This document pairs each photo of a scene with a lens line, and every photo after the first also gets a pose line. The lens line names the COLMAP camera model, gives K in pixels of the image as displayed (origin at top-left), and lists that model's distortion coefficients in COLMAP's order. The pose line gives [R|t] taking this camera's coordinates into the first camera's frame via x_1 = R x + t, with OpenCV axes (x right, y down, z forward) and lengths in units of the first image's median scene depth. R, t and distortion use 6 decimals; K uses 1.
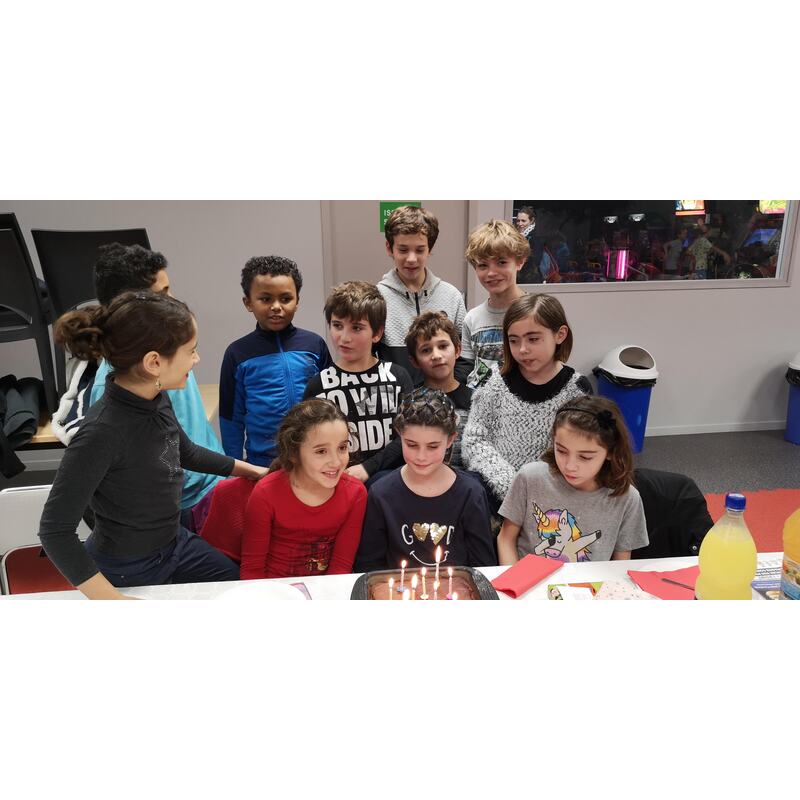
lens RADIAL K [[626.1, 0, 402.9], [0, 626.1, 390.3], [0, 0, 1]] dist [0.022103, -0.024251]
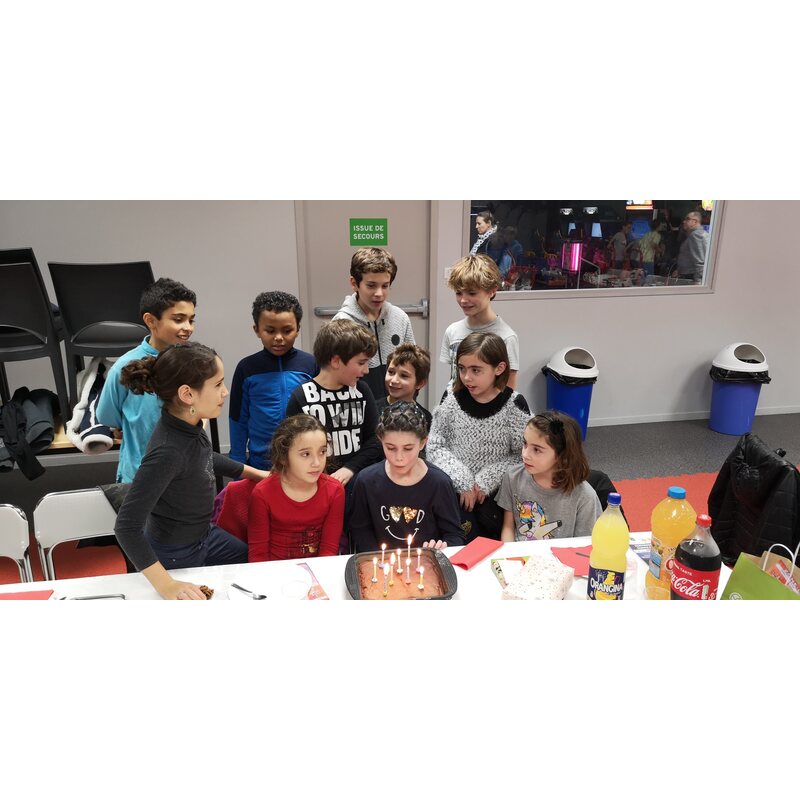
lens RADIAL K [[626.1, 0, 399.1], [0, 626.1, 379.0], [0, 0, 1]] dist [0.022103, -0.024251]
pose [[0.998779, -0.014195, 0.047311, -0.010547], [0.013583, 0.999820, 0.013225, -0.051945], [-0.047490, -0.012566, 0.998793, -0.175742]]
